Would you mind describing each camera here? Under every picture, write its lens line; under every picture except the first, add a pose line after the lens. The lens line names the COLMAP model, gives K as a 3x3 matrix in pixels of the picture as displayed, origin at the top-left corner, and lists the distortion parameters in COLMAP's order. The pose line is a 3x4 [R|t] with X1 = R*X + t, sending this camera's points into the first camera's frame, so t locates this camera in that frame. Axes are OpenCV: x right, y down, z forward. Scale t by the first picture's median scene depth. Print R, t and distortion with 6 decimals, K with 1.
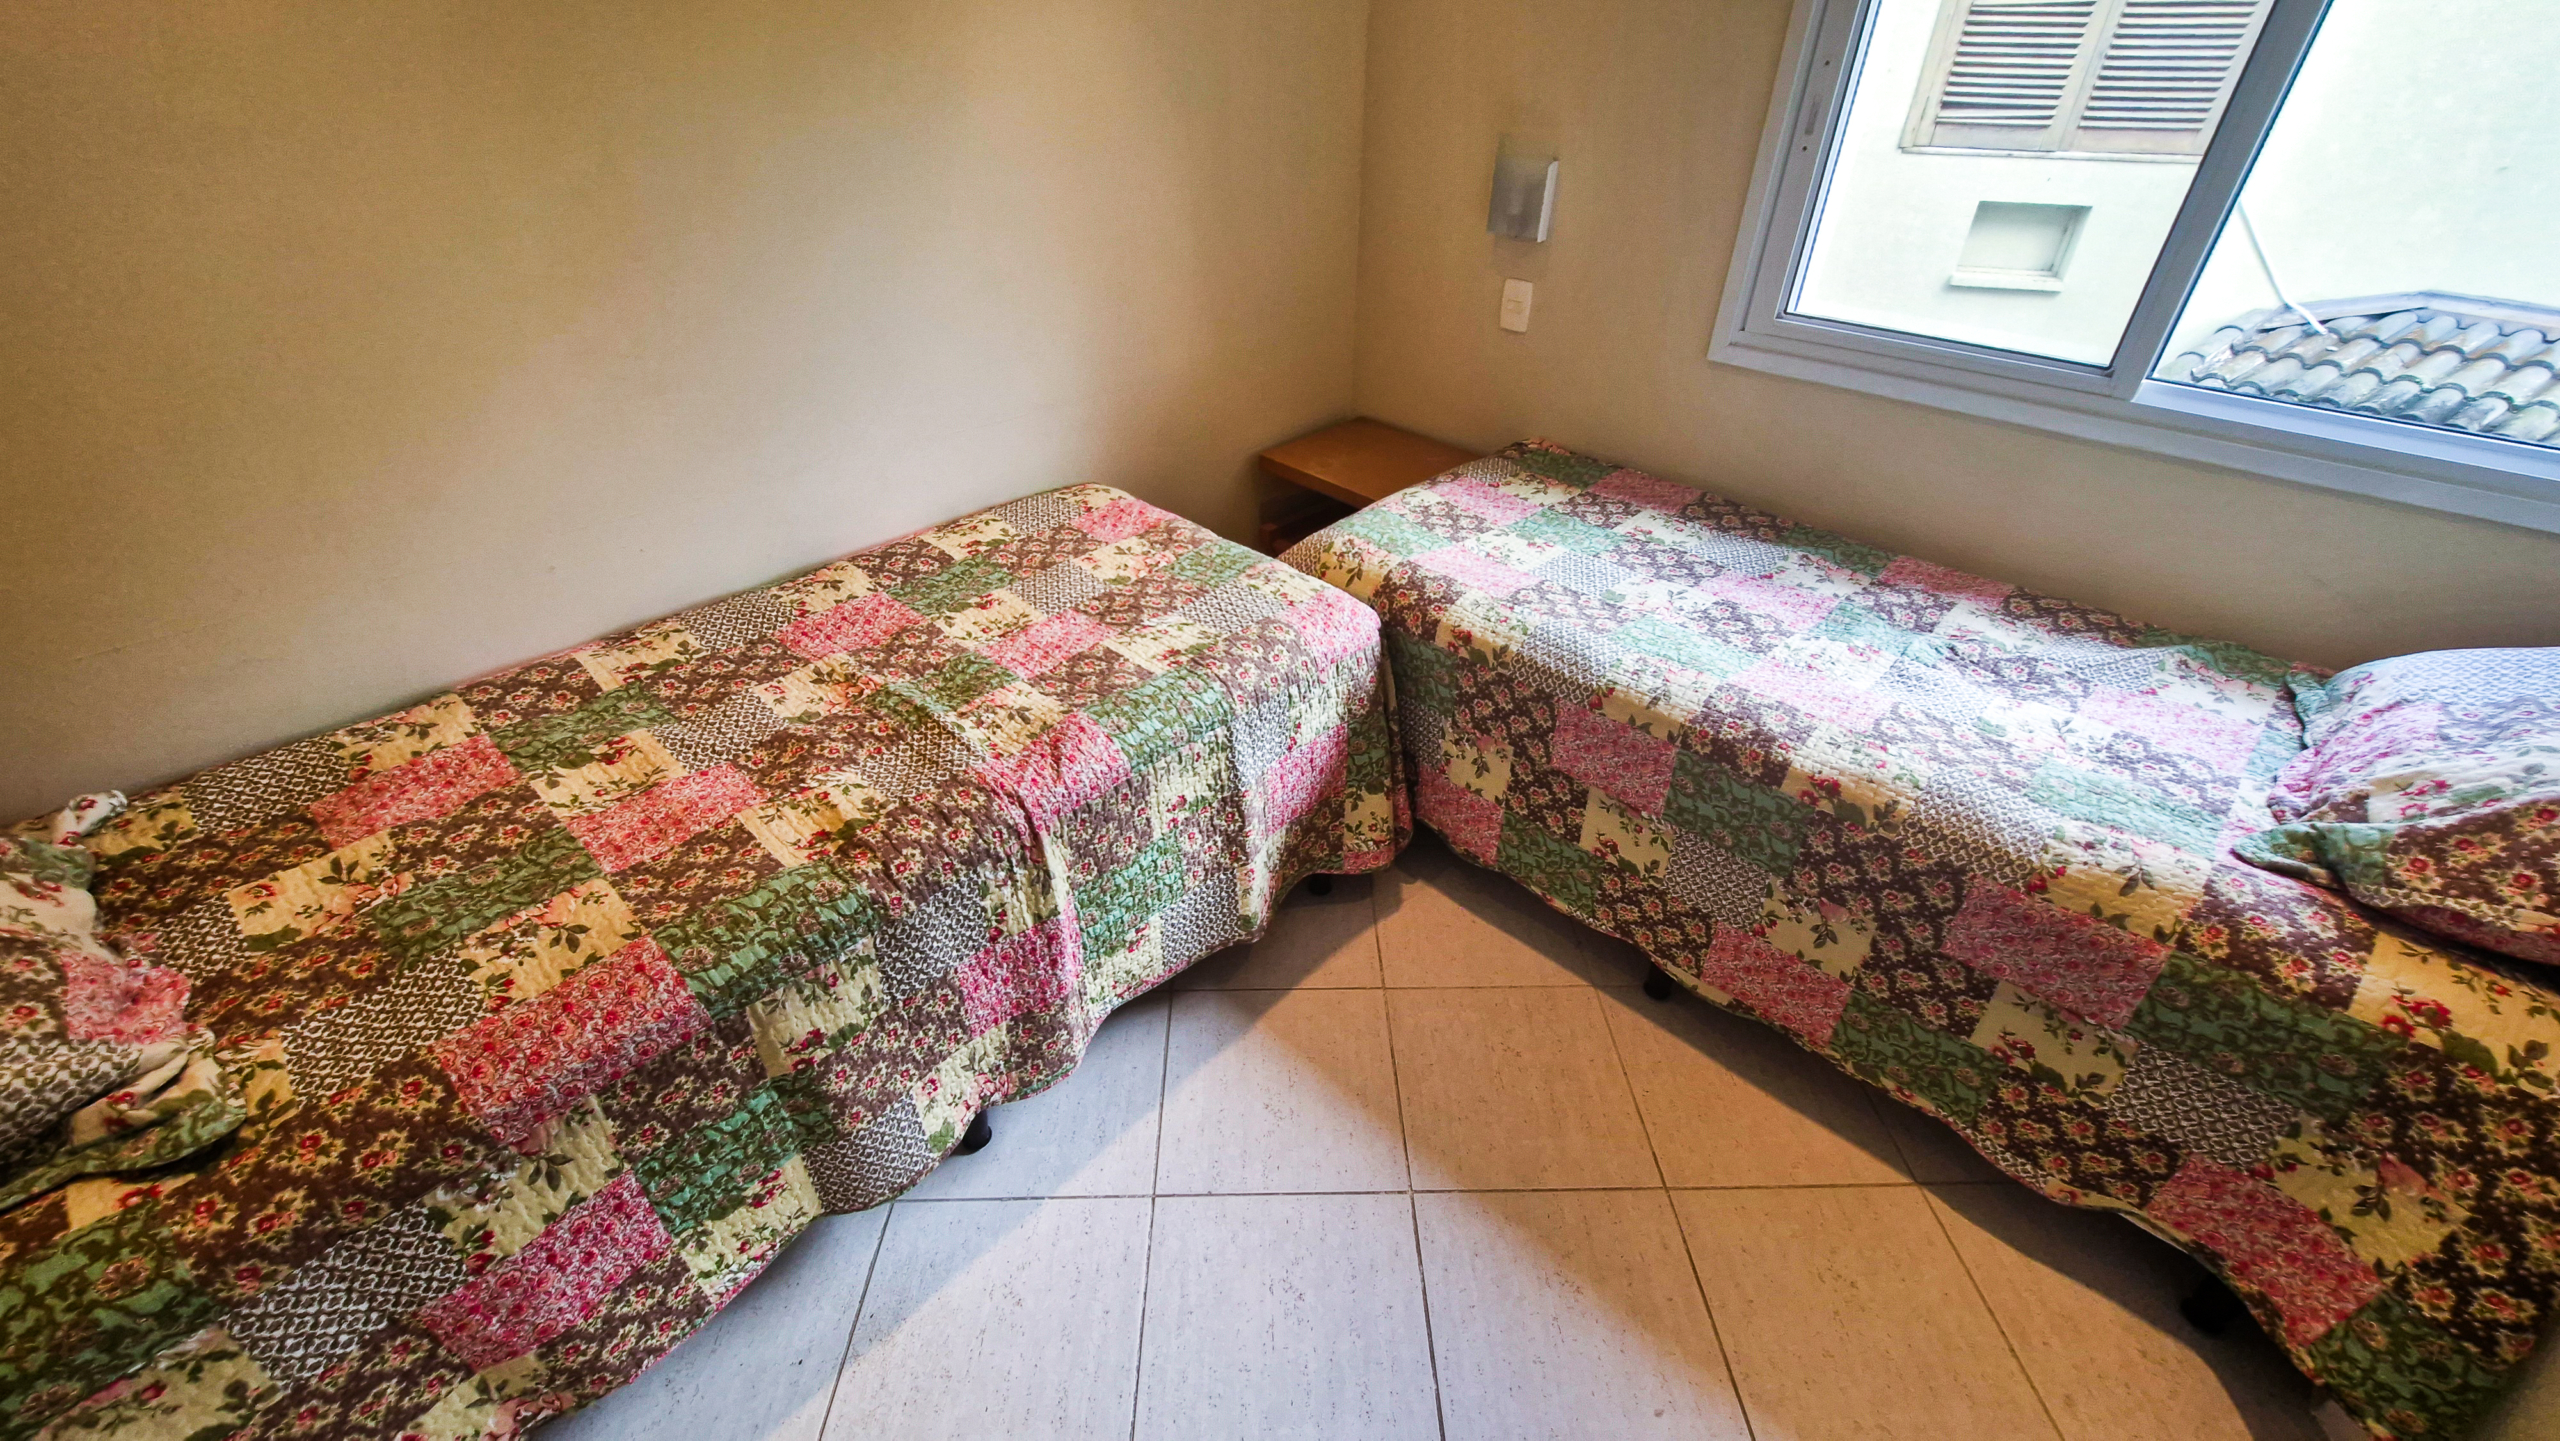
lens RADIAL K [[1016.6, 0, 1290.6], [0, 1016.6, 698.0], [0, 0, 1]] dist [0.002578, -0.000303]
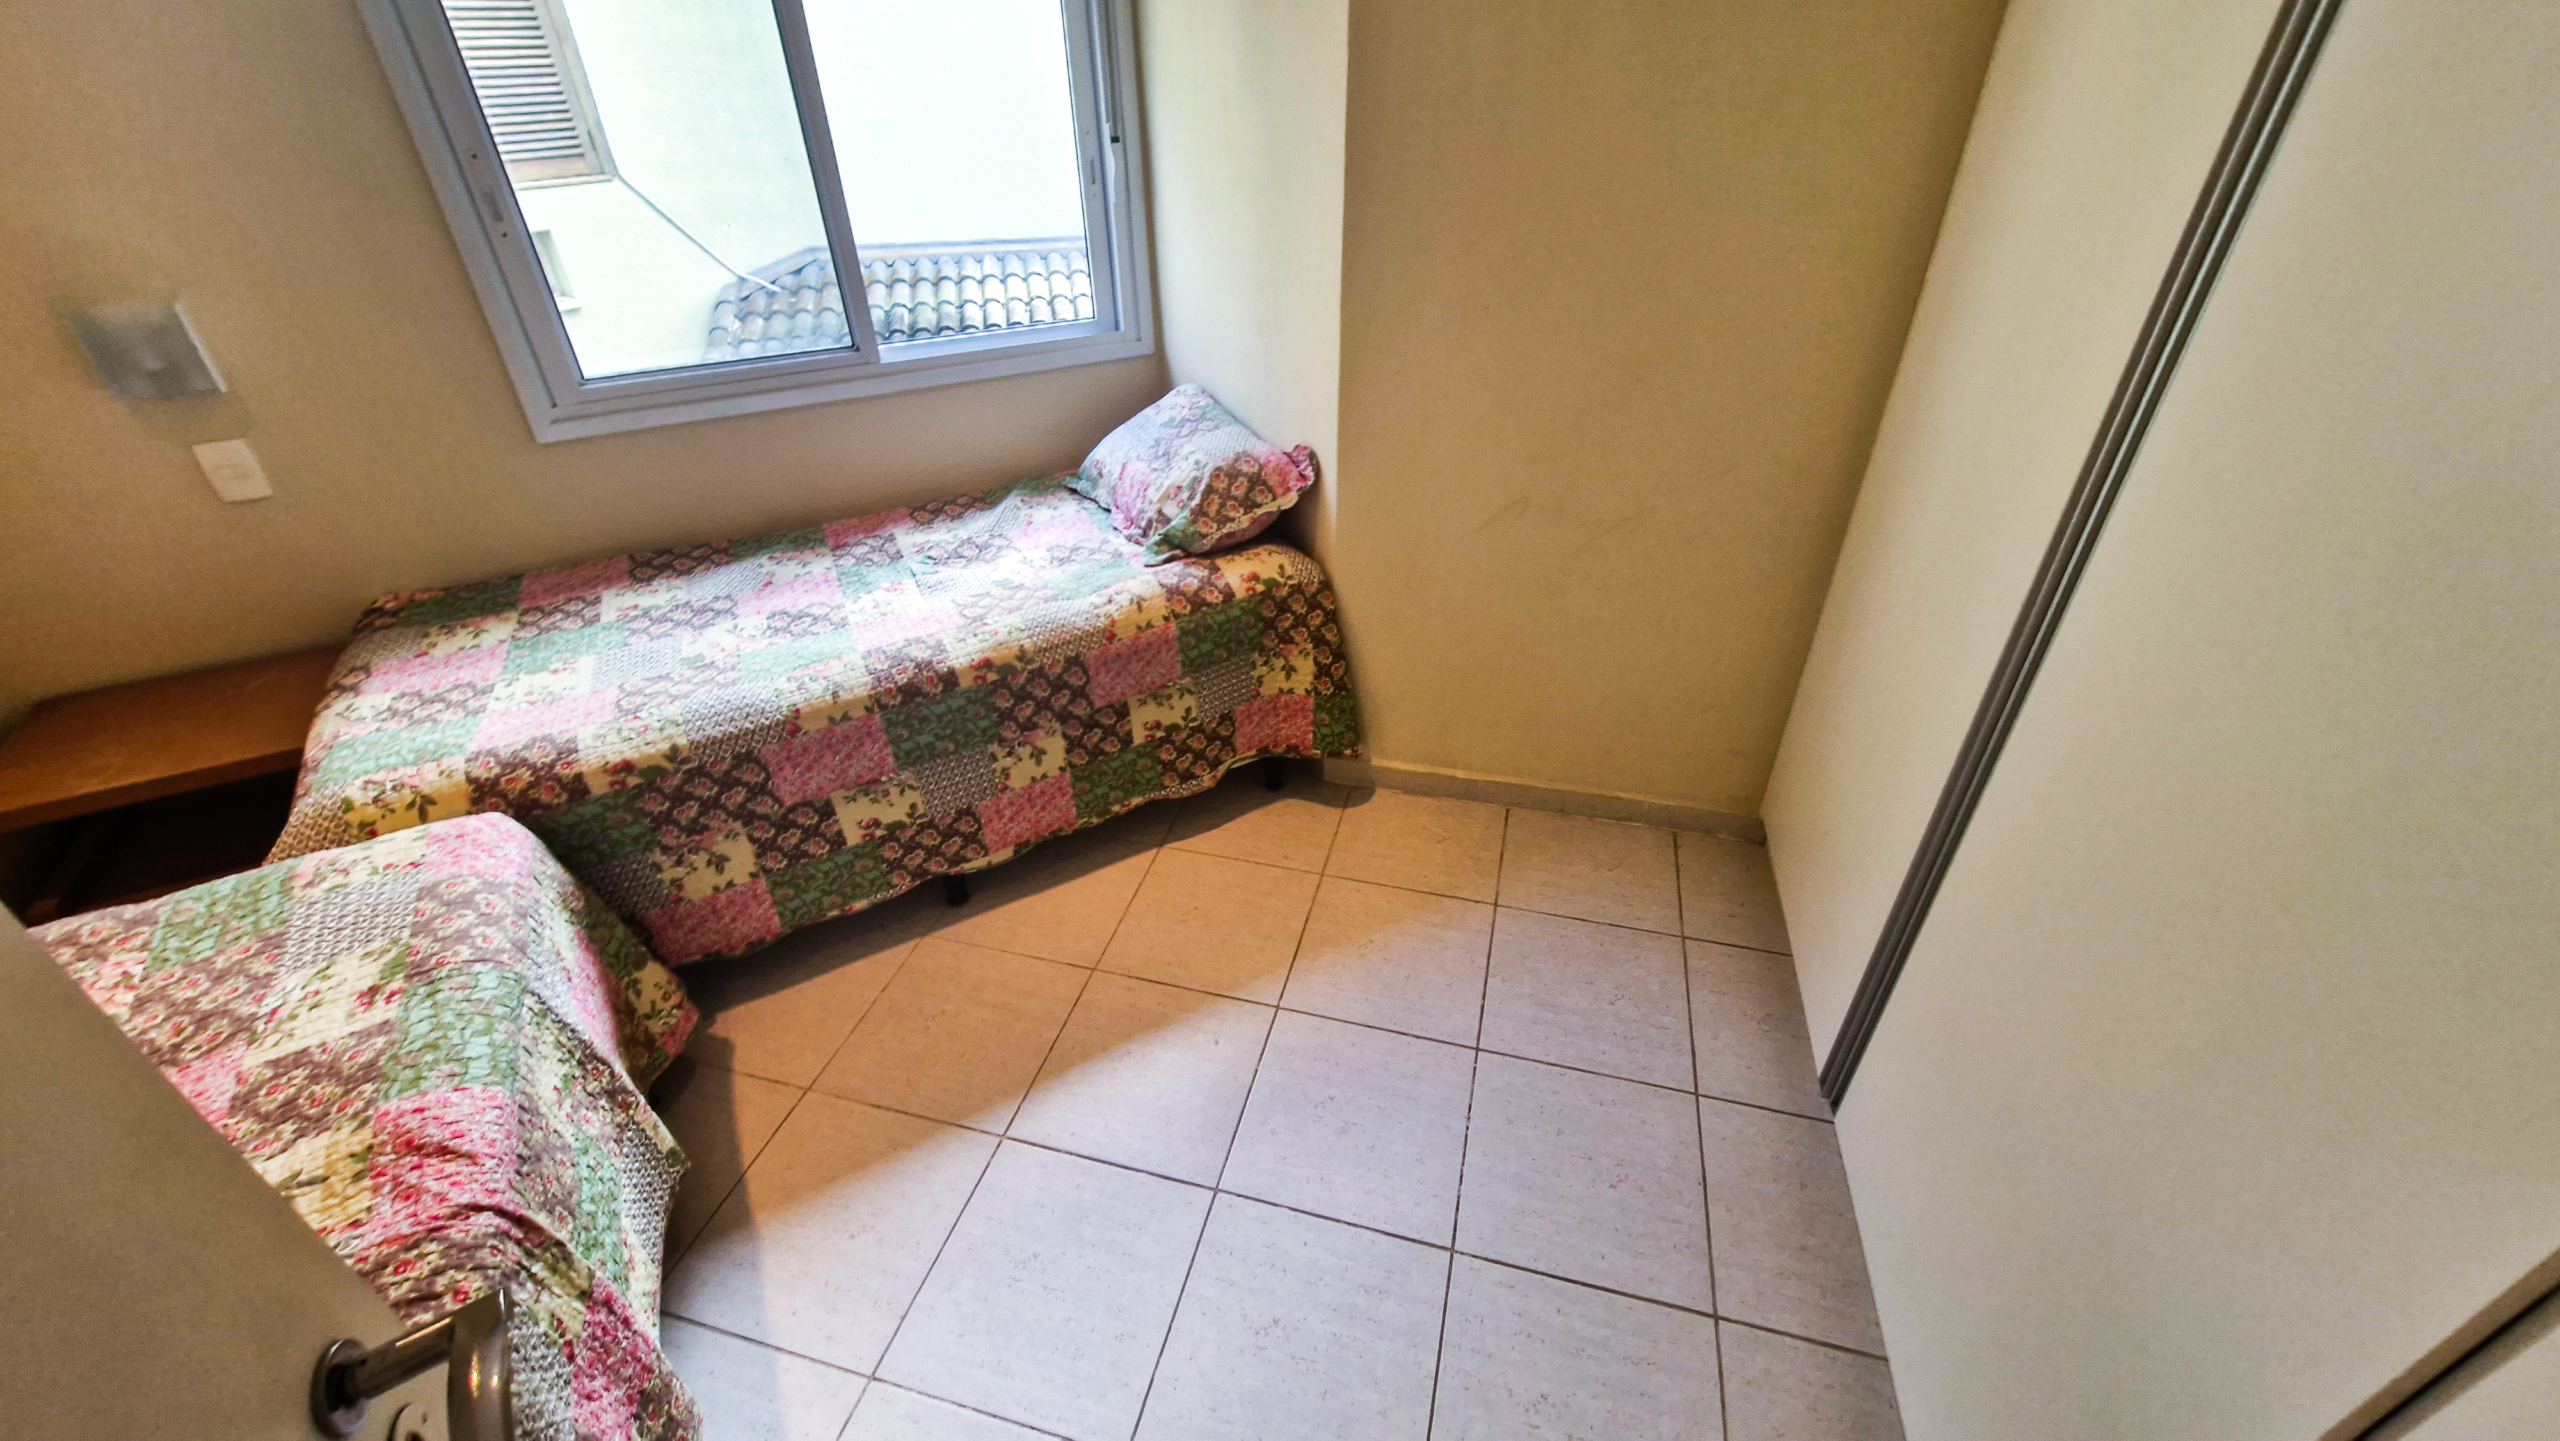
lens RADIAL K [[1016.6, 0, 1290.6], [0, 1016.6, 698.0], [0, 0, 1]] dist [0.002578, -0.000303]
pose [[0.268545, -0.532737, 0.802543, -0.423510], [0.539093, 0.773571, 0.333115, -0.097404], [-0.798287, 0.343189, 0.494934, 0.003443]]
